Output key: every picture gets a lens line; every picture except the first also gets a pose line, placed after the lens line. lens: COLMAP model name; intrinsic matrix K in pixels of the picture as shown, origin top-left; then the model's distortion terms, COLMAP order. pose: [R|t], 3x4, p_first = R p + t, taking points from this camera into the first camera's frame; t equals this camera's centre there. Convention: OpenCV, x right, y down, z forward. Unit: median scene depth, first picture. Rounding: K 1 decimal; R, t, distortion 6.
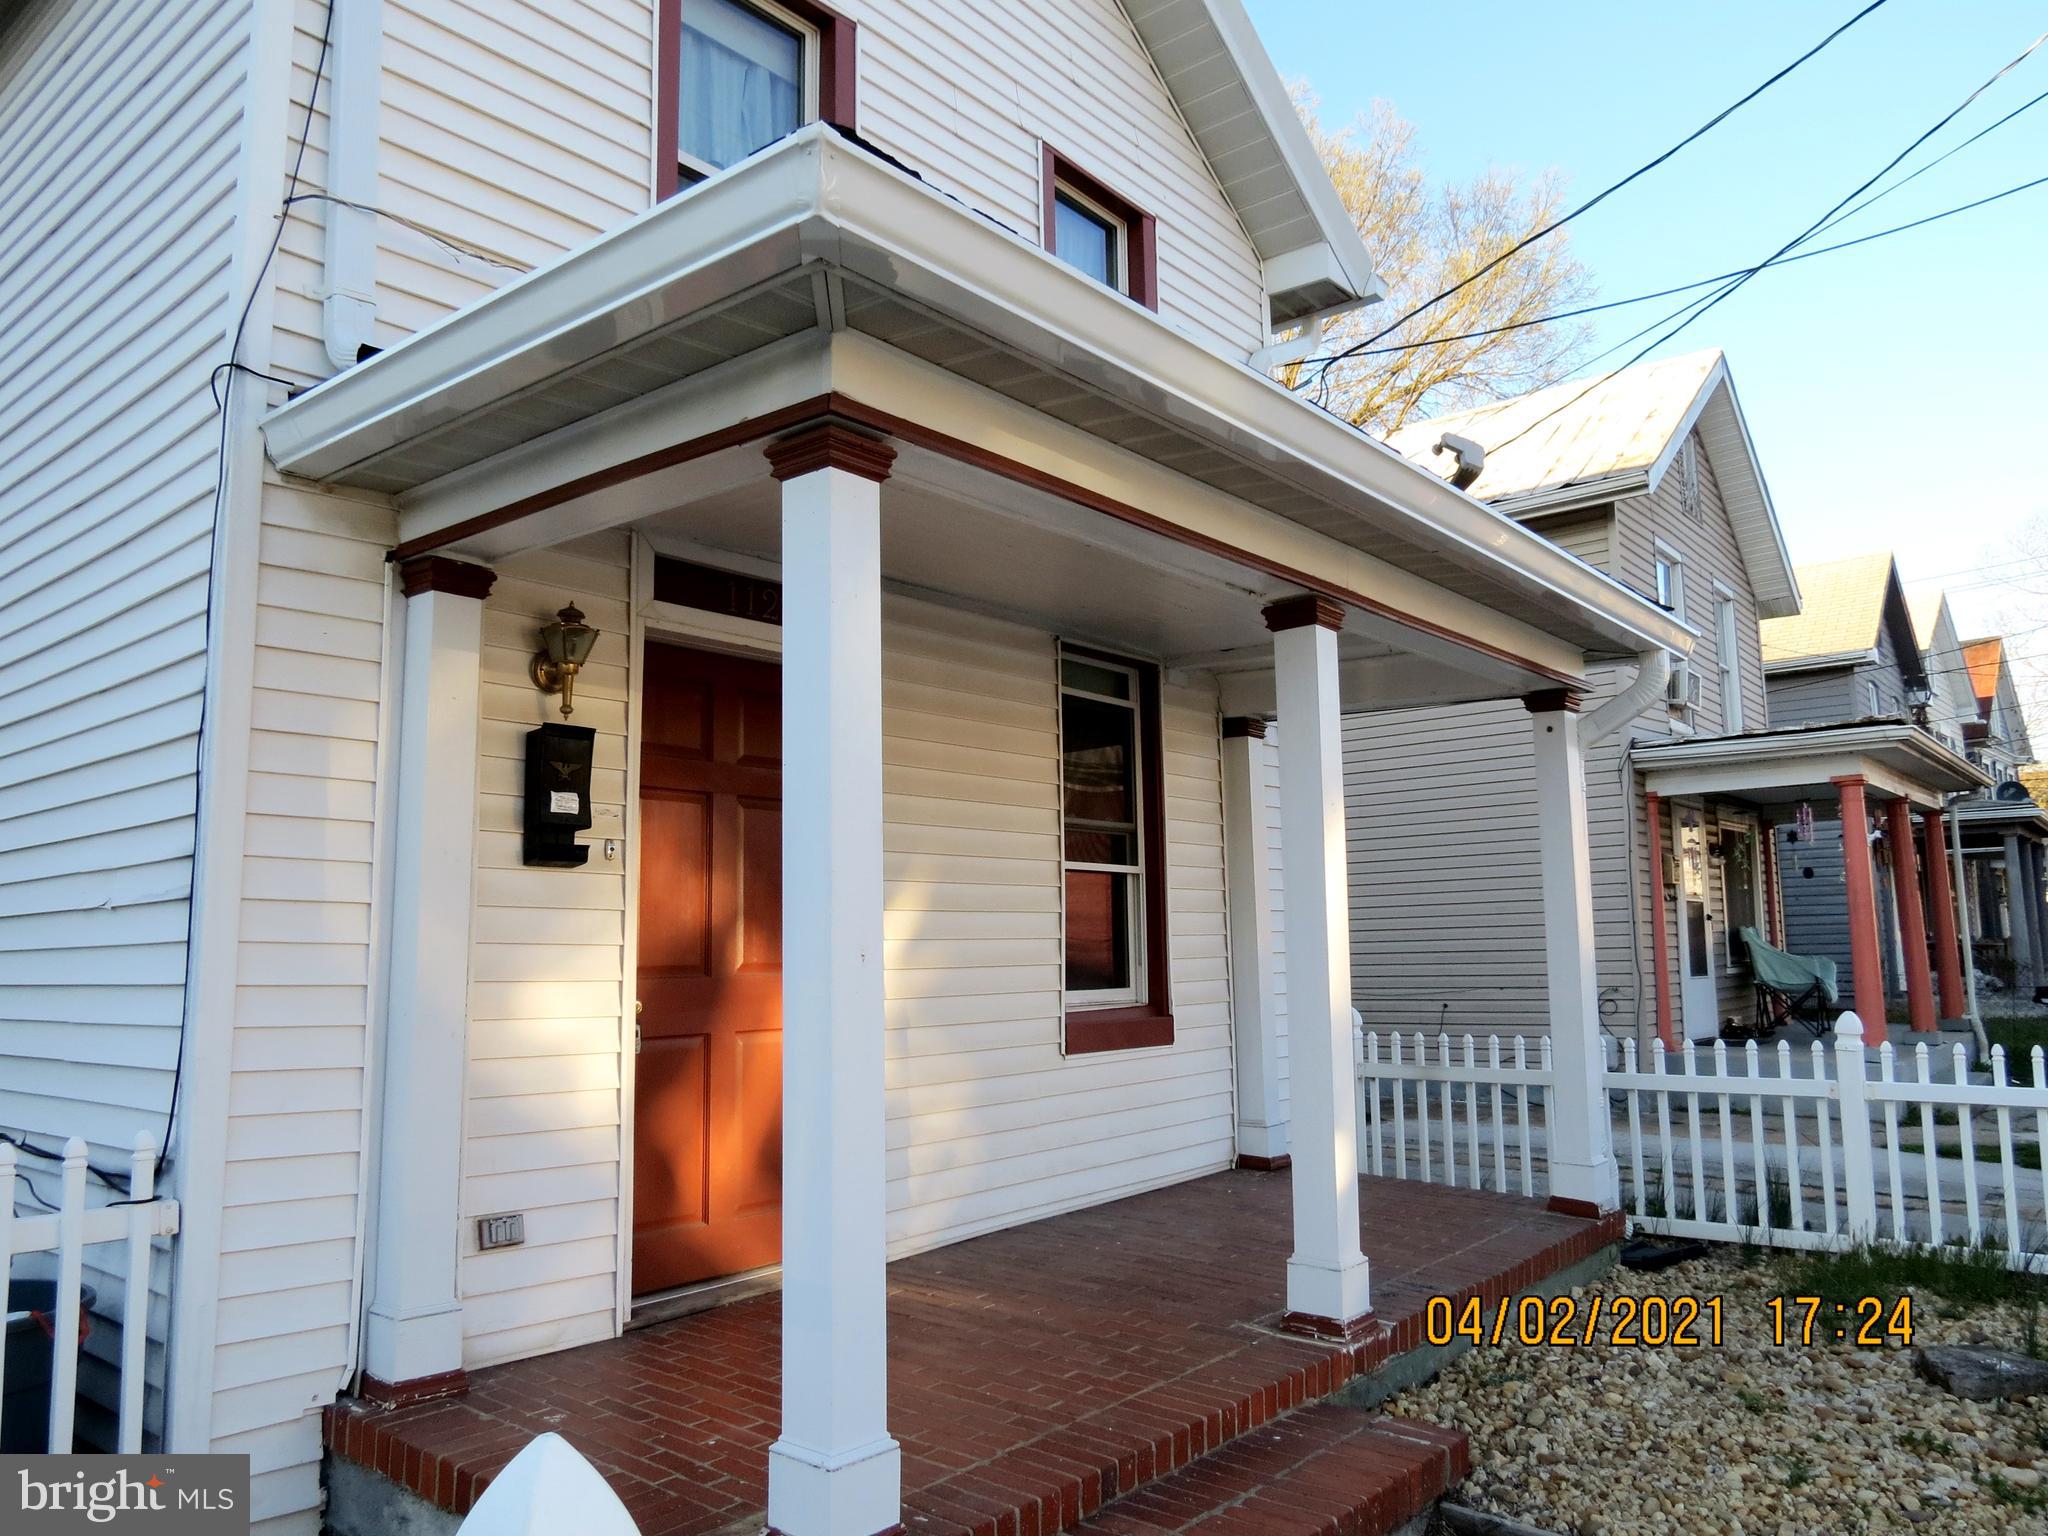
lens RADIAL K [[1448.6, 0, 1024.0], [0, 1448.6, 768.0], [0, 0, 1]] dist [-0.029437, 0.007359]
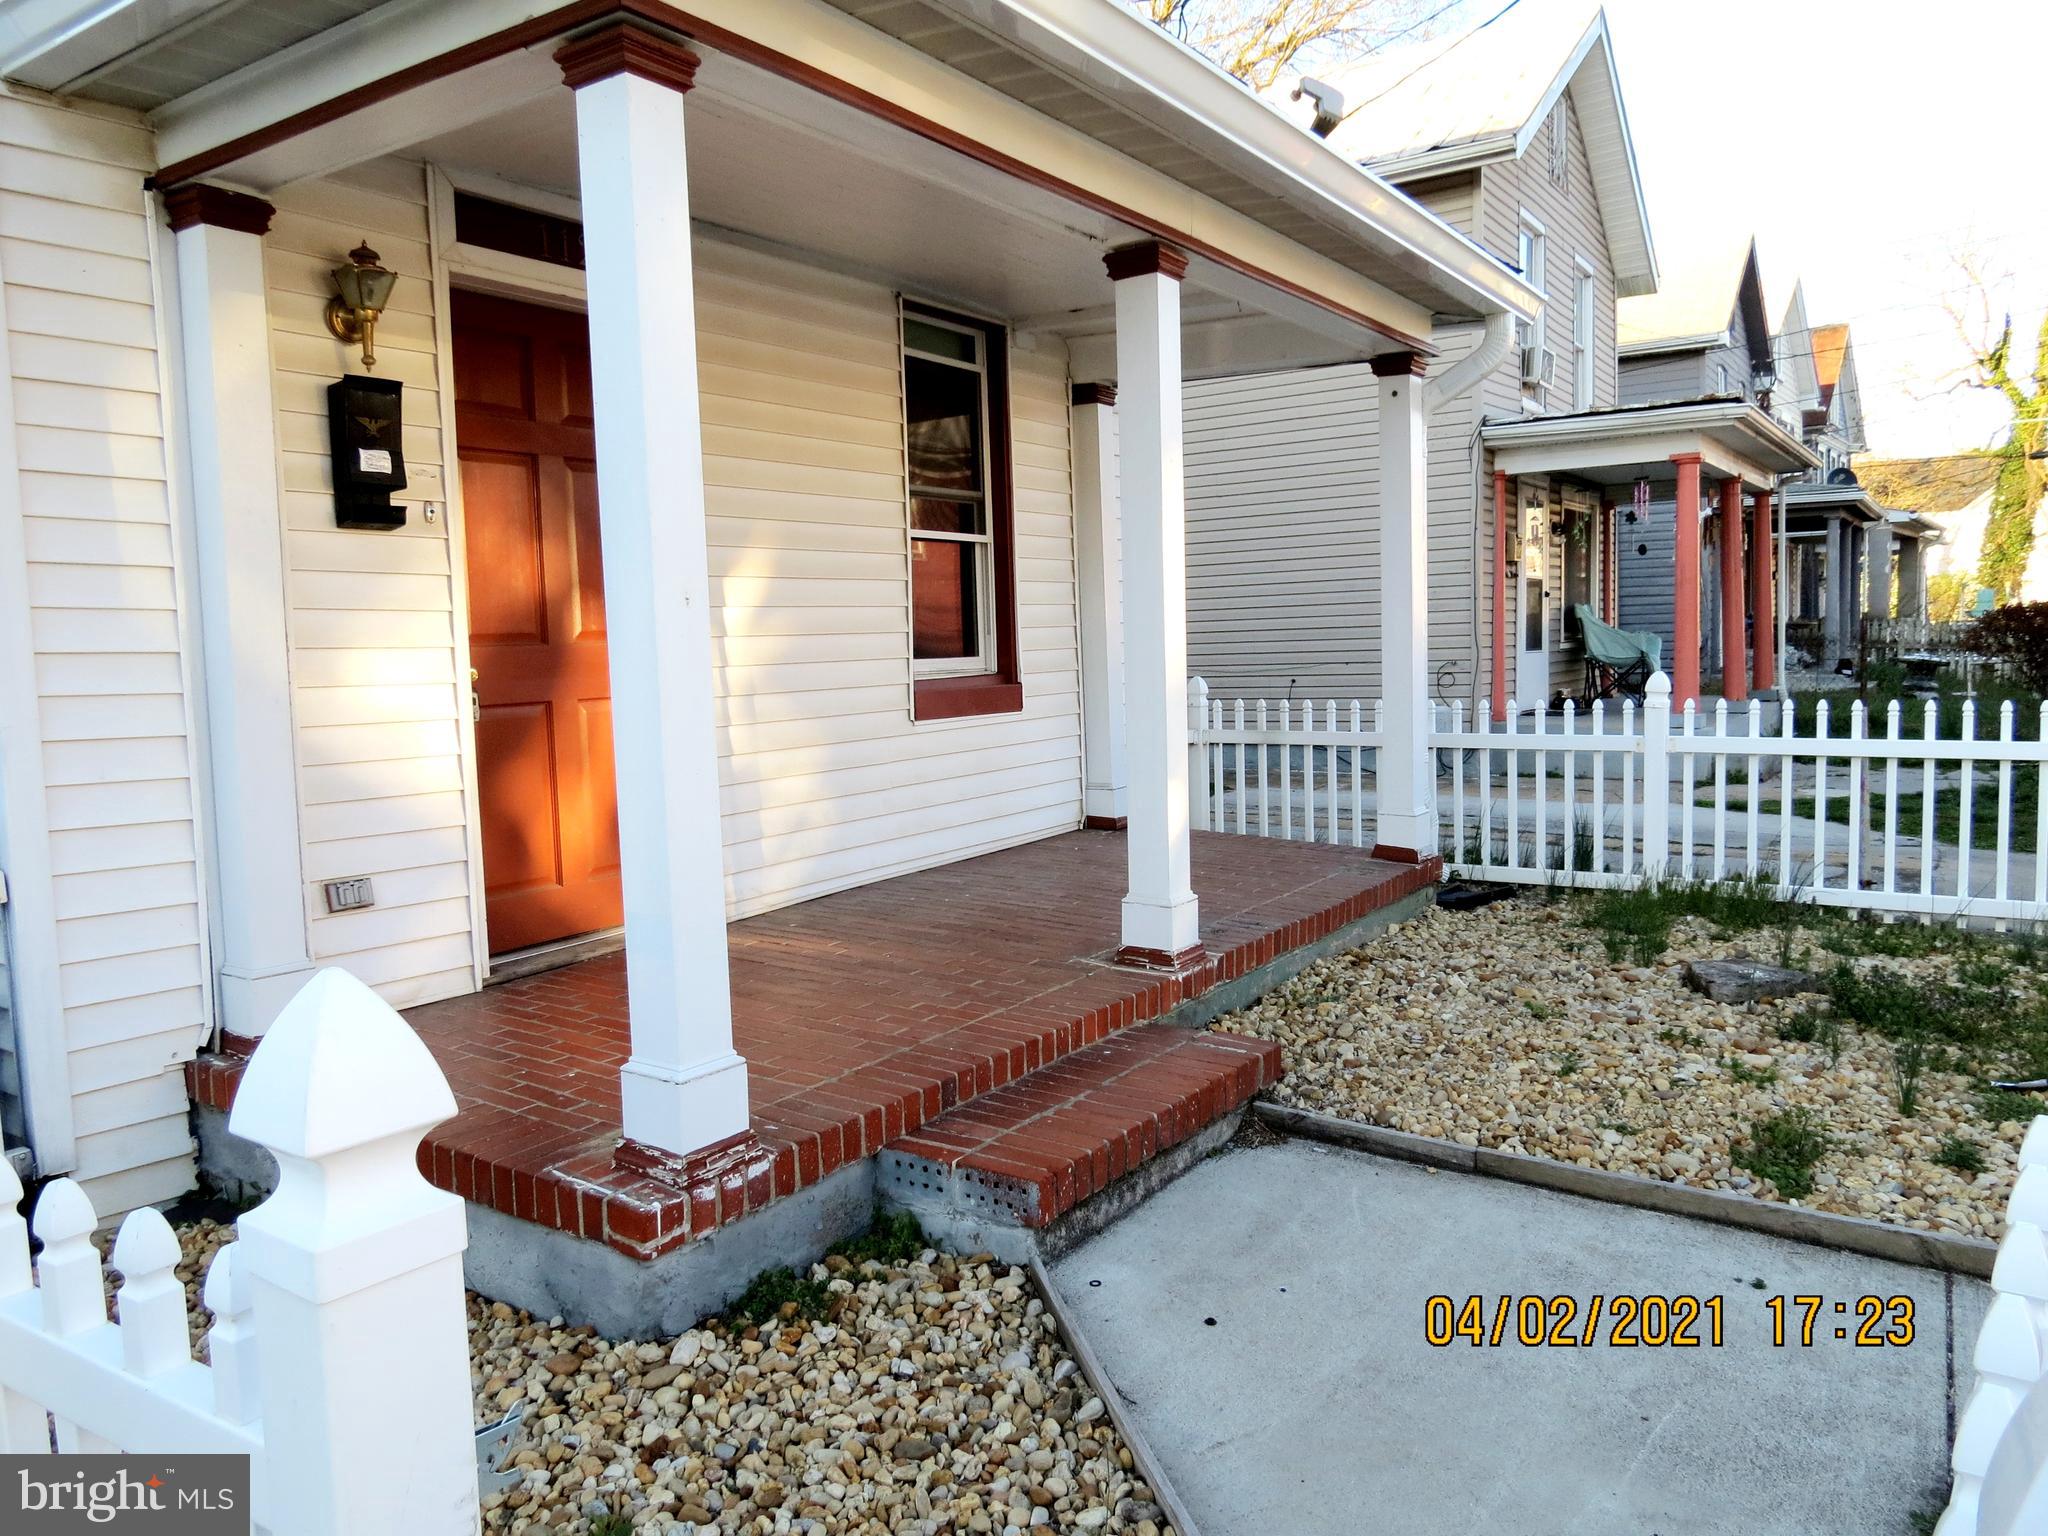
lens RADIAL K [[1450.3, 0, 1030.4], [0, 1450.3, 773.5], [0, 0, 1]] dist [-0.038807, 0.021067]
pose [[0.995364, -0.023826, 0.093182, 0.017753], [0.003494, 0.977148, 0.212531, 0.023390], [-0.096117, -0.211220, 0.972701, -0.008242]]
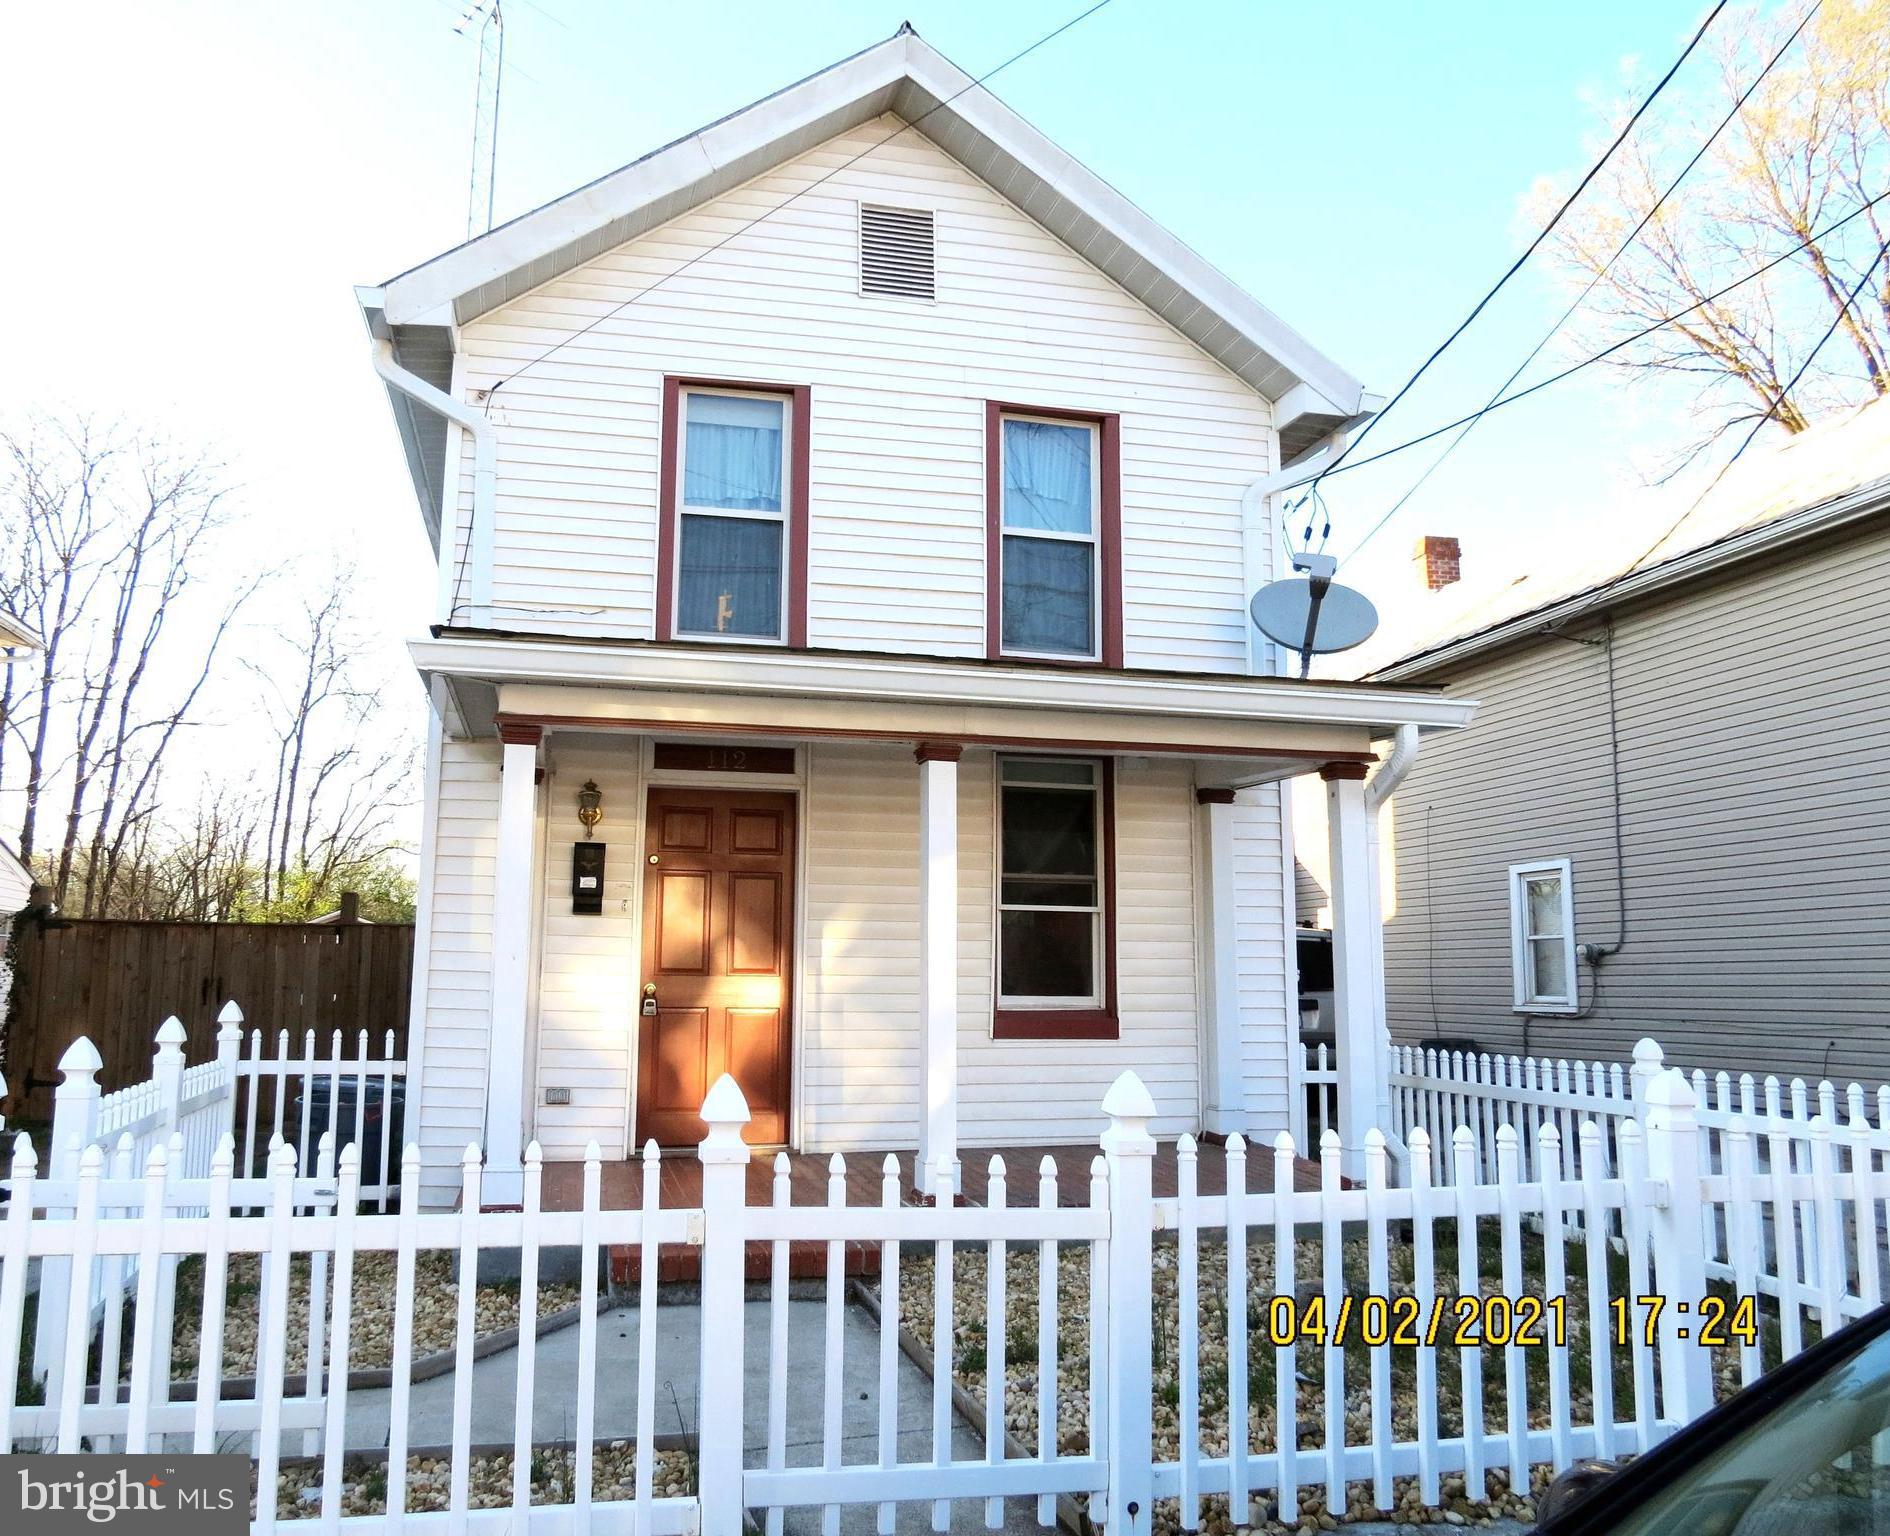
lens RADIAL K [[1451.8, 0, 877.9], [0, 1451.8, 769.9], [0, 0, 1]] dist [-0.049912, 0.046041]
pose [[0.788051, -0.063999, -0.612274, 1.116904], [0.054277, 0.997931, -0.034451, -0.036411], [0.613212, -0.006084, 0.789895, -0.288885]]
